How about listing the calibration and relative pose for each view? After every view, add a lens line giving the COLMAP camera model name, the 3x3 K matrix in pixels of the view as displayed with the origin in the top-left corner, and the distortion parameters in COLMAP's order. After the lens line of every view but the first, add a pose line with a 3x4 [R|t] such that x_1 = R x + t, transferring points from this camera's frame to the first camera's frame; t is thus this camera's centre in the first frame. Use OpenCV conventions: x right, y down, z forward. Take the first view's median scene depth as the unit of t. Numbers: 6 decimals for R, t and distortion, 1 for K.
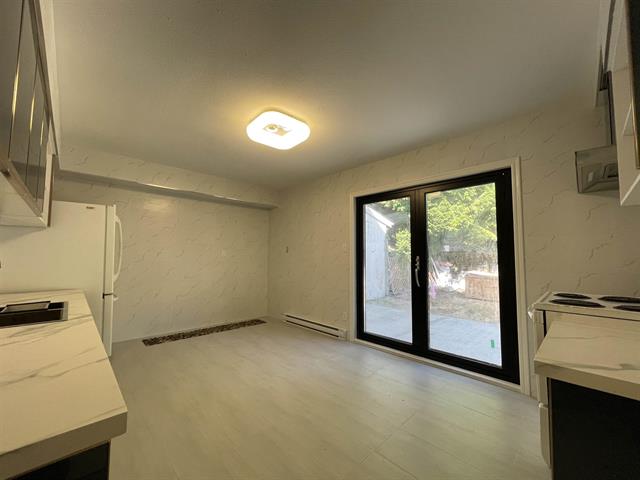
lens RADIAL K [[256.9, 0, 320.4], [0, 256.9, 238.6], [0, 0, 1]] dist [0.001911, -0.000530]
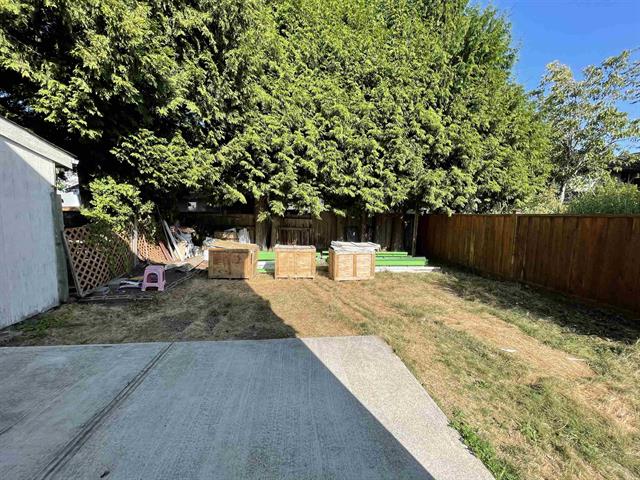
lens RADIAL K [[256.9, 0, 319.6], [0, 256.9, 238.6], [0, 0, 1]] dist [0.001911, -0.000530]
pose [[0.616515, -0.068583, 0.784350, 0.178247], [-0.066969, 0.988021, 0.139030, -0.011483], [-0.784490, -0.138241, 0.604537, 0.301675]]
